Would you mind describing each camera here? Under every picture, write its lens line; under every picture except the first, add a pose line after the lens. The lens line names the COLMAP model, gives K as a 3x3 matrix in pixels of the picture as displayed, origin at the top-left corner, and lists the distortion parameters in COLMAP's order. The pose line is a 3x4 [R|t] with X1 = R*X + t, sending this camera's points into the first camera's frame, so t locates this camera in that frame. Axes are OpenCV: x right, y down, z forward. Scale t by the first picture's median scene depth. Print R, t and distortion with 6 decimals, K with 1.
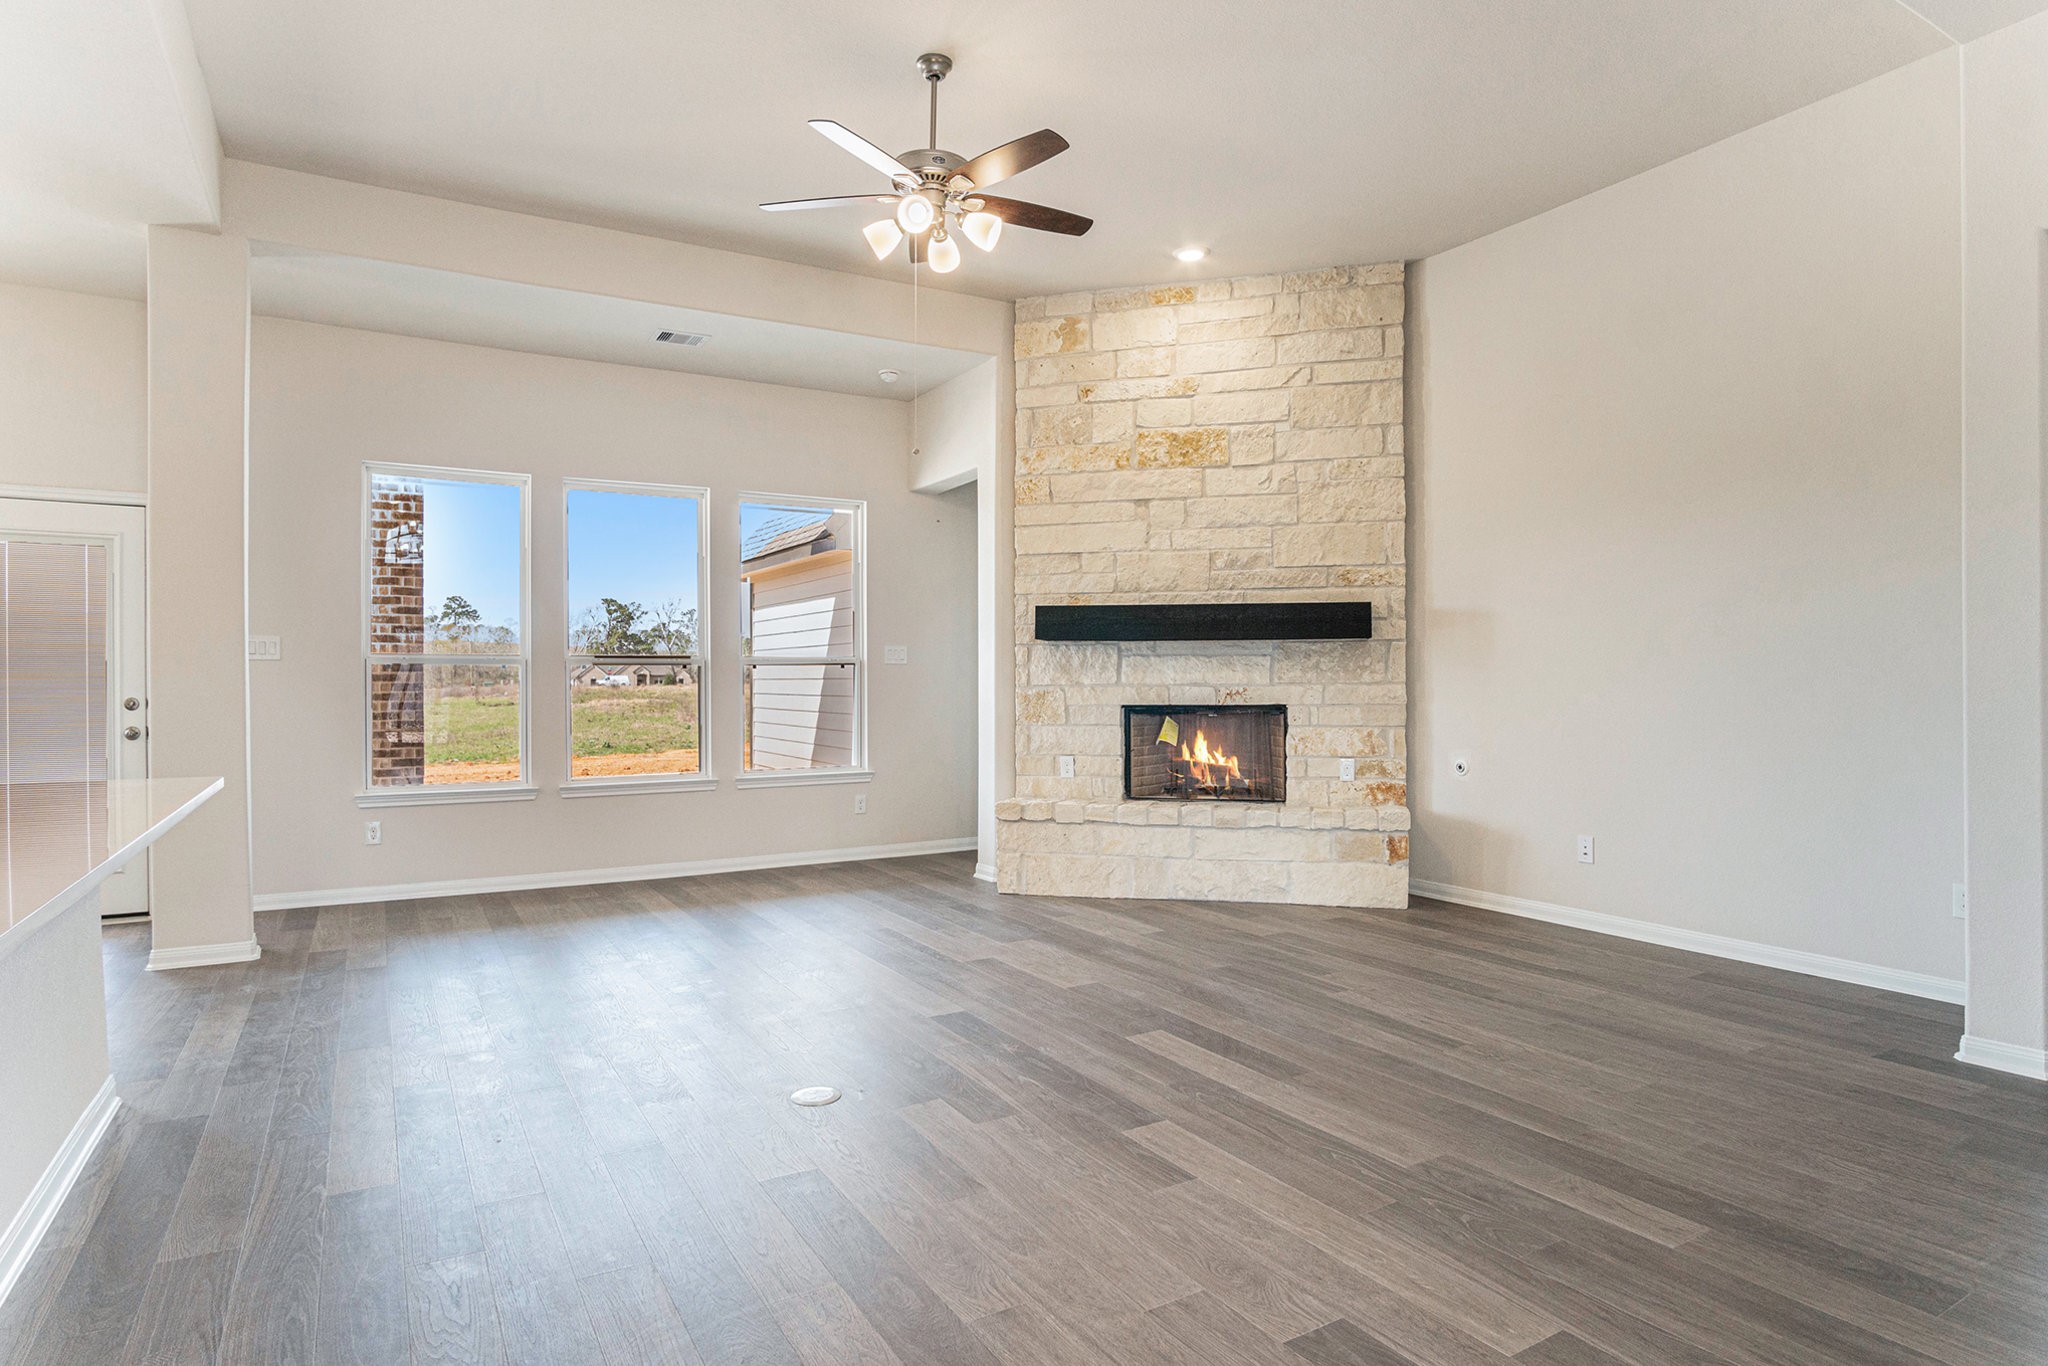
lens RADIAL K [[1173.7, 0, 988.9], [0, 1173.7, 697.5], [0, 0, 1]] dist [0.000561, 0.000821]
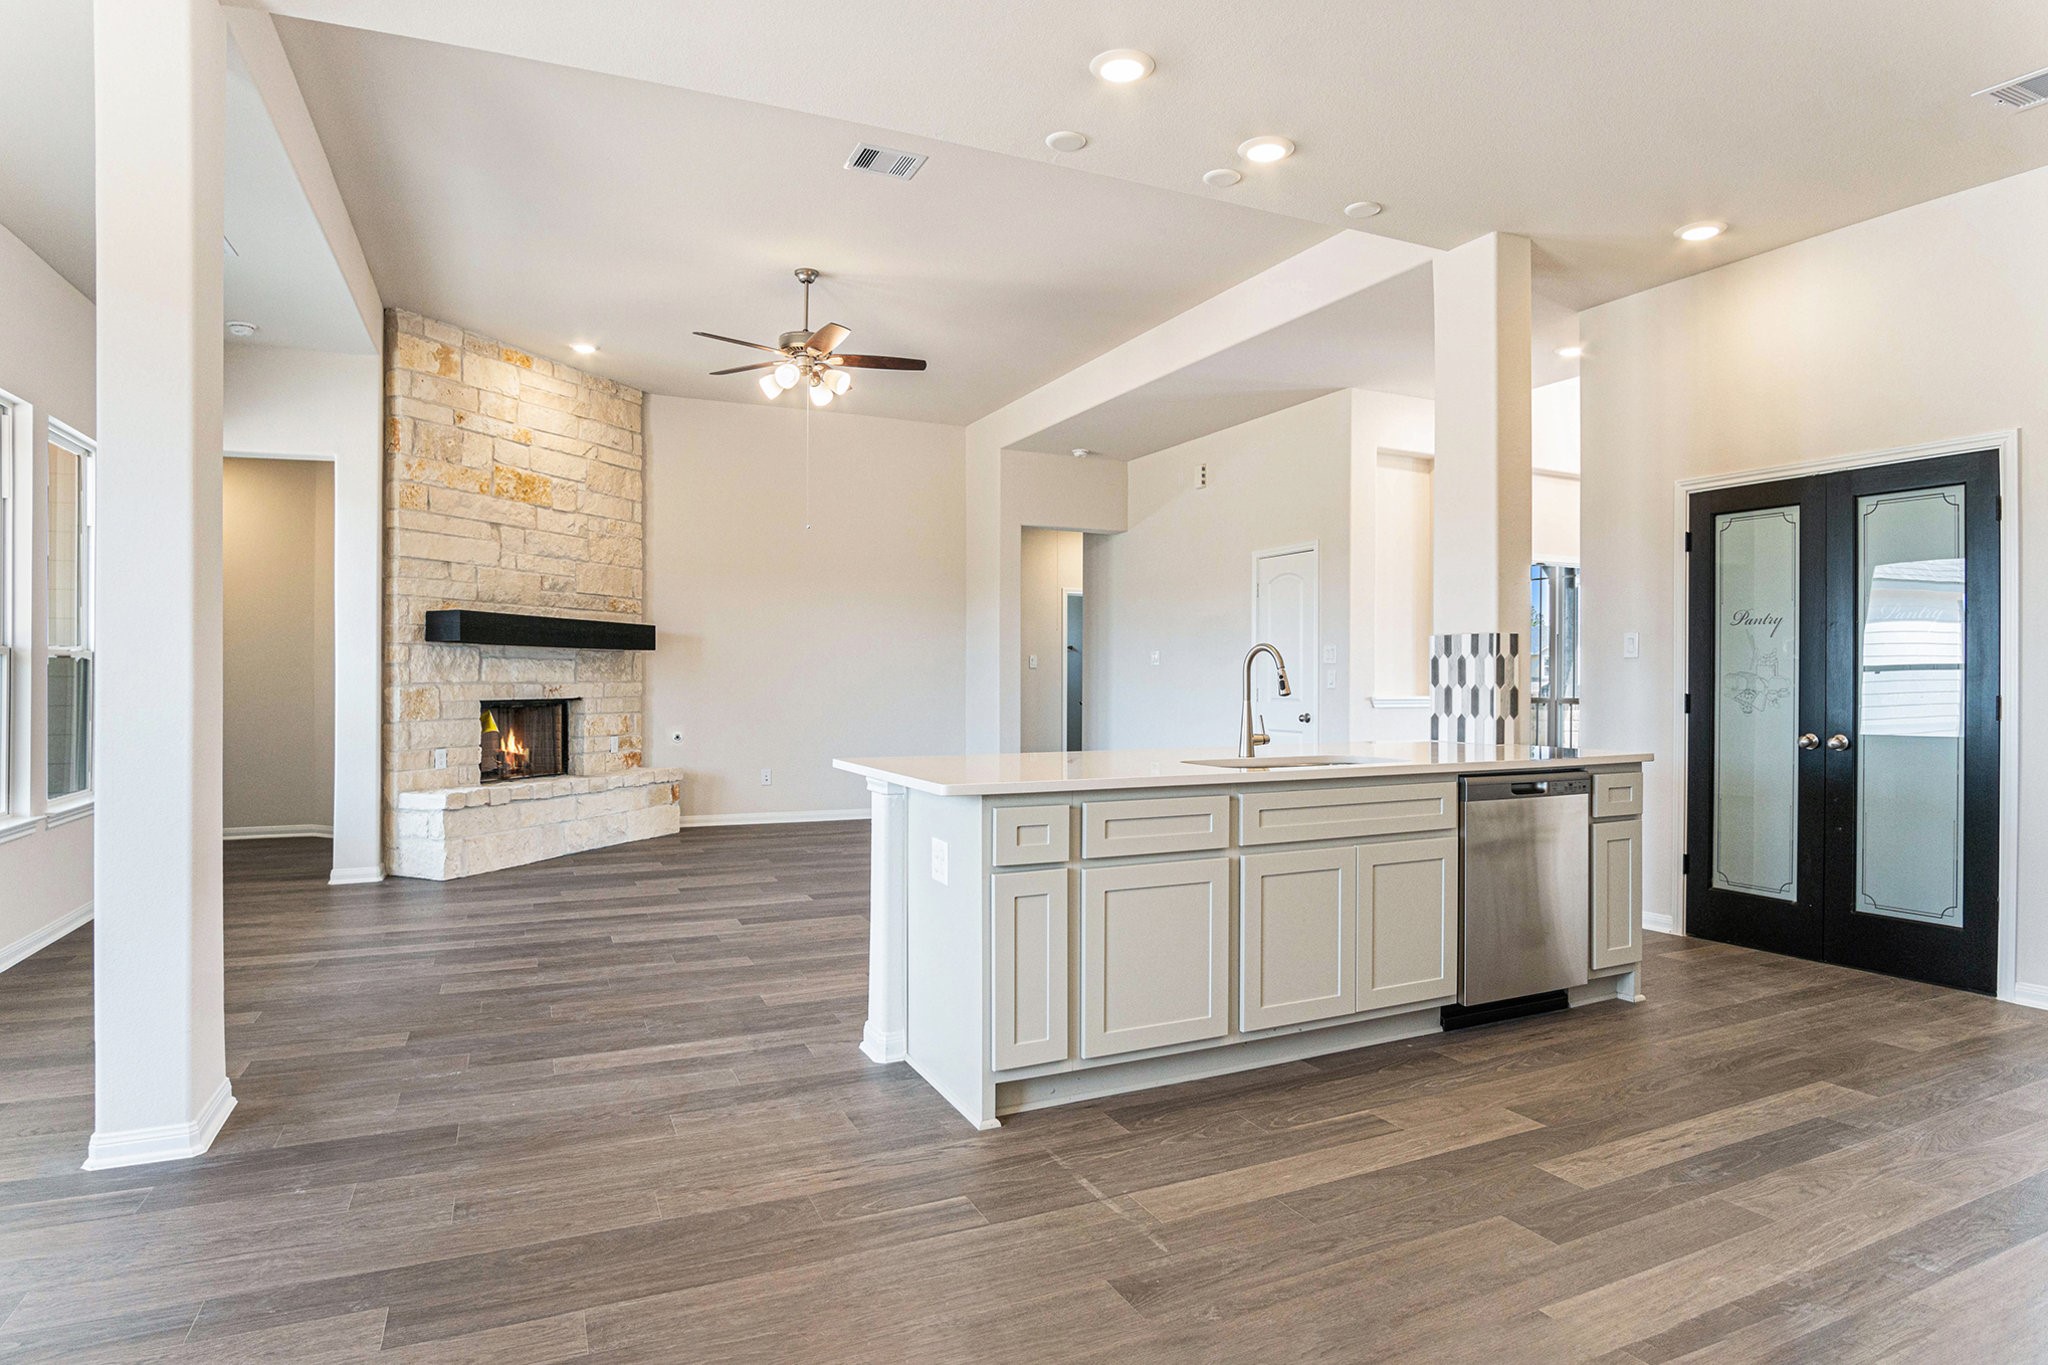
lens RADIAL K [[1146.7, 0, 1051.2], [0, 1146.7, 685.3], [0, 0, 1]] dist [-0.063166, 0.000716]
pose [[0.063262, -0.001080, 0.997996, -0.974031], [0.014499, 0.999895, 0.000163, -0.000581], [-0.997892, 0.014460, 0.063271, 0.394839]]
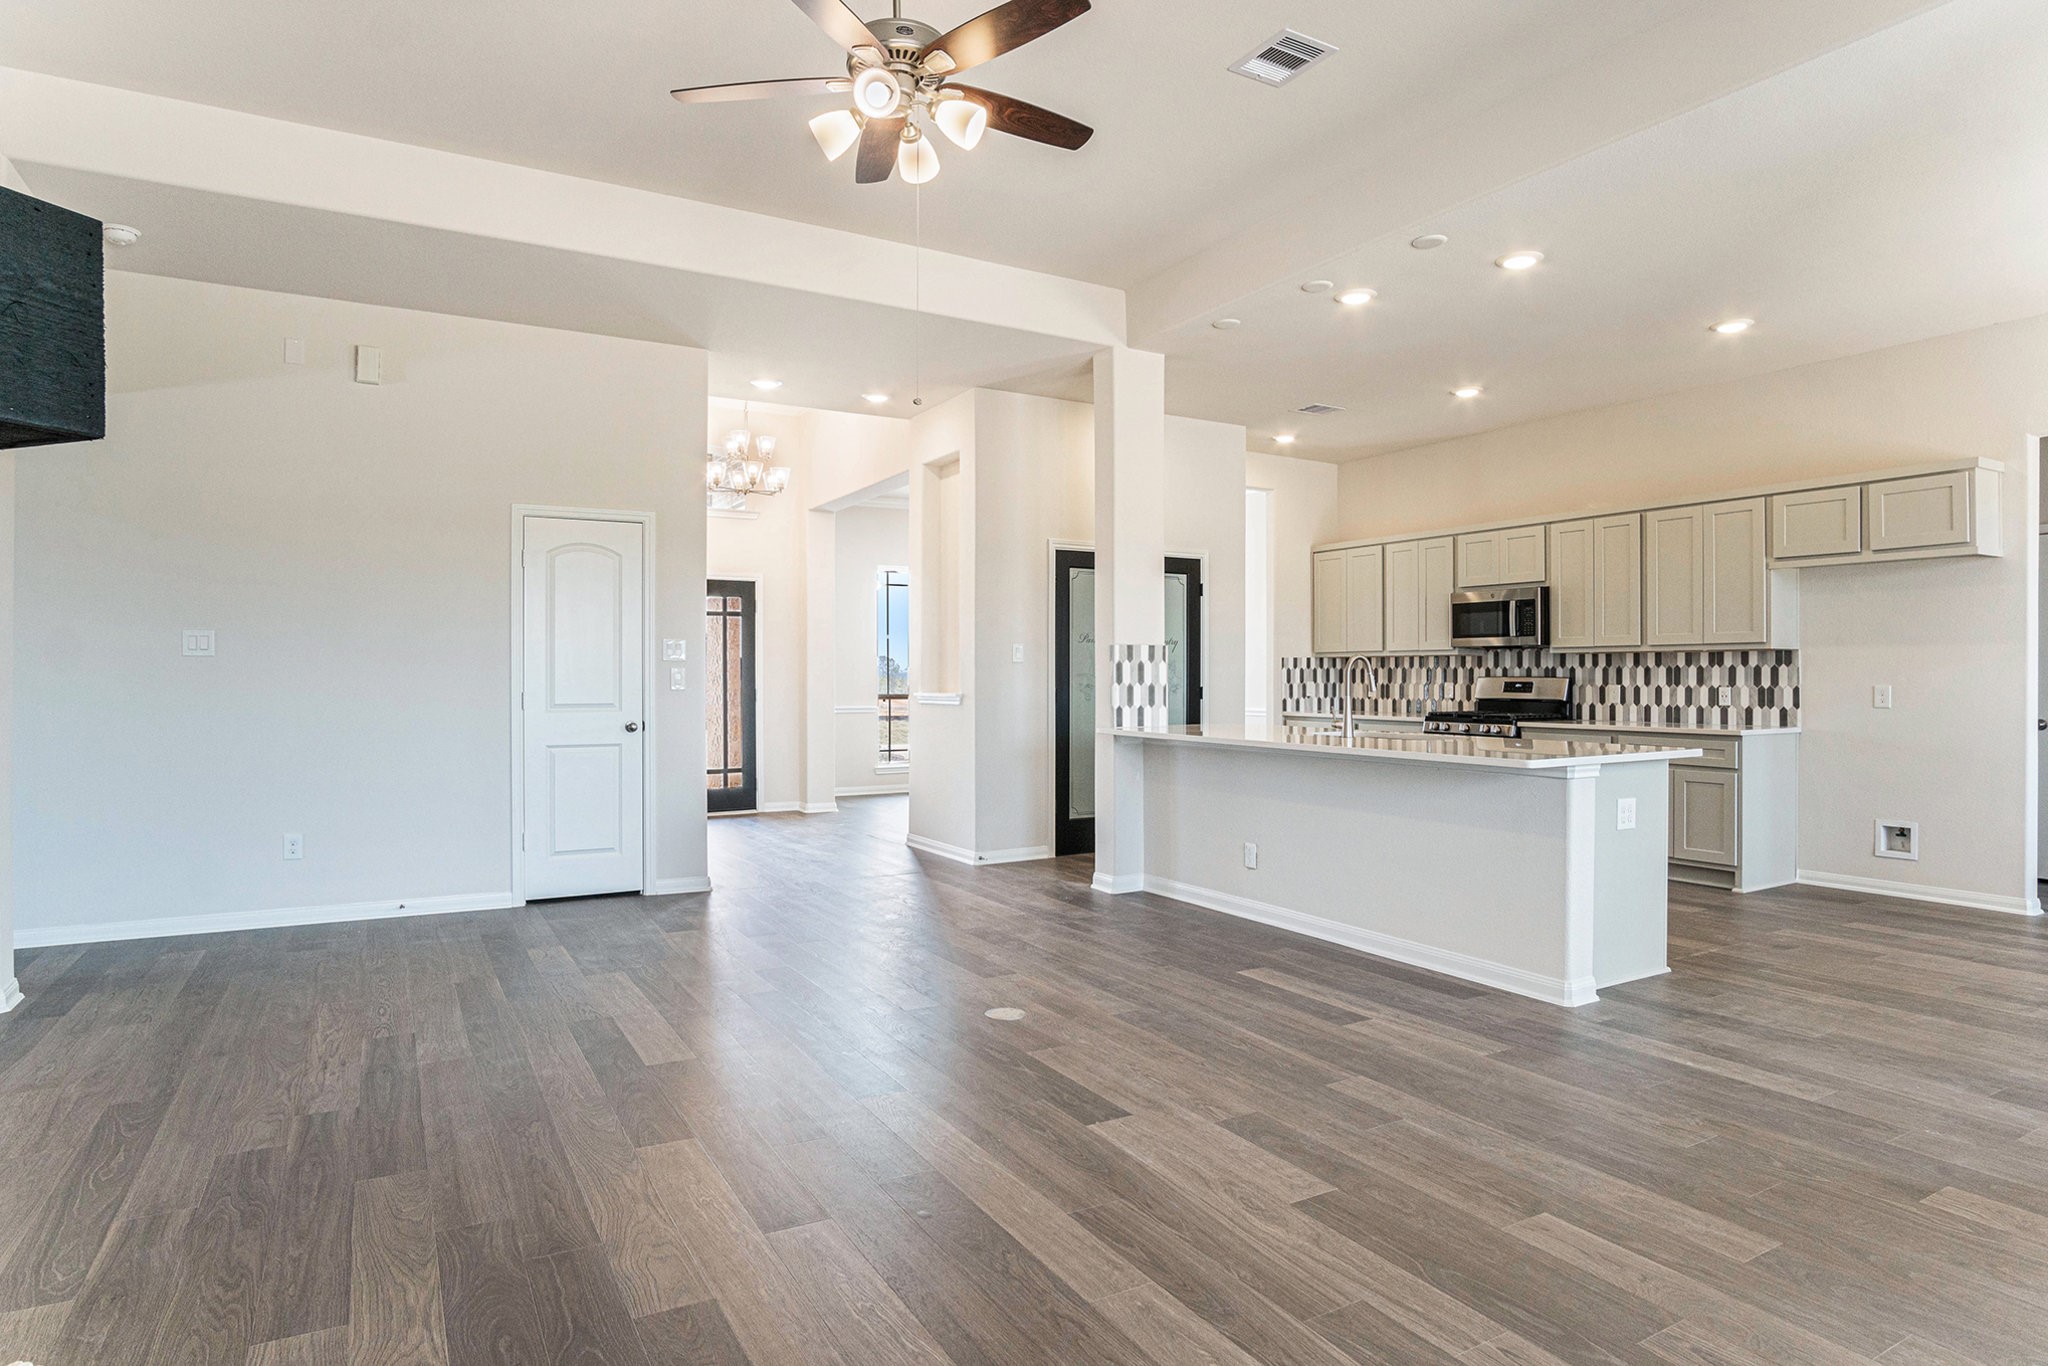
lens RADIAL K [[1127.4, 0, 1020.7], [0, 1127.4, 674.0], [0, 0, 1]] dist [-0.026357, 0.001145]
pose [[-0.999780, 0.001062, -0.020958, -0.078287], [0.000757, 0.999894, 0.014560, -0.019385], [0.020971, 0.014541, -0.999674, 1.159127]]
